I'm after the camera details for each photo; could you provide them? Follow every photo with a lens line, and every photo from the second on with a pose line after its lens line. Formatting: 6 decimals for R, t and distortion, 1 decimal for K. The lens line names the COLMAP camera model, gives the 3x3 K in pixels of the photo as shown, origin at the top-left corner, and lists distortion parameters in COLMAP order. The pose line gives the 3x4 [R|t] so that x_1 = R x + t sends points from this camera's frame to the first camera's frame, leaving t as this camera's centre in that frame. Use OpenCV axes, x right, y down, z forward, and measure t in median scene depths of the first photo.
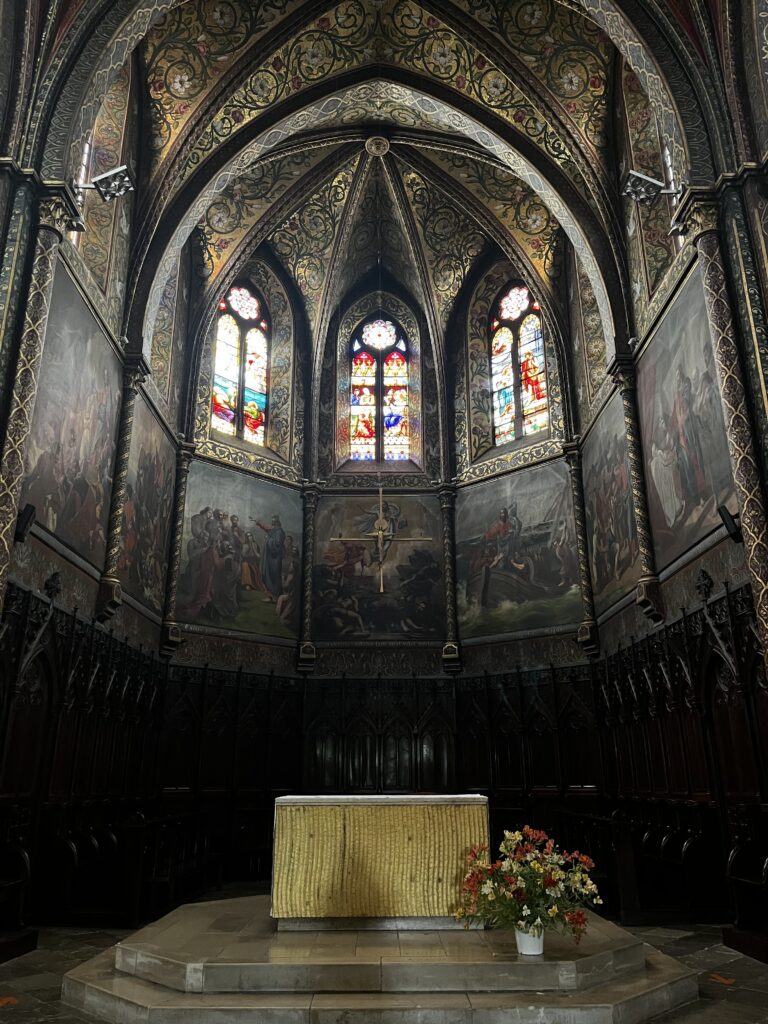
lens RADIAL K [[802.0, 0, 378.8], [0, 802.0, 517.4], [0, 0, 1]] dist [0.006066, -0.026669]
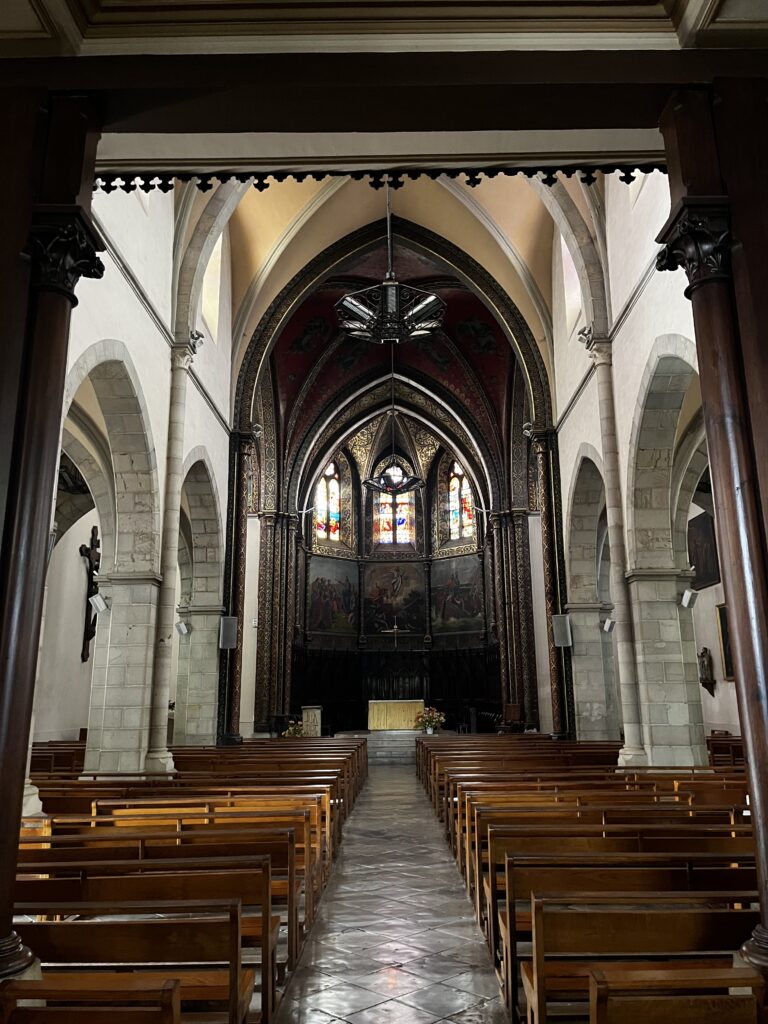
lens RADIAL K [[802.0, 0, 383.8], [0, 802.0, 503.7], [0, 0, 1]] dist [0.006066, -0.026669]
pose [[0.999898, -0.008234, -0.011674, -0.002201], [0.009128, 0.996862, 0.078636, -0.345990], [0.010990, -0.078735, 0.996835, -1.068322]]
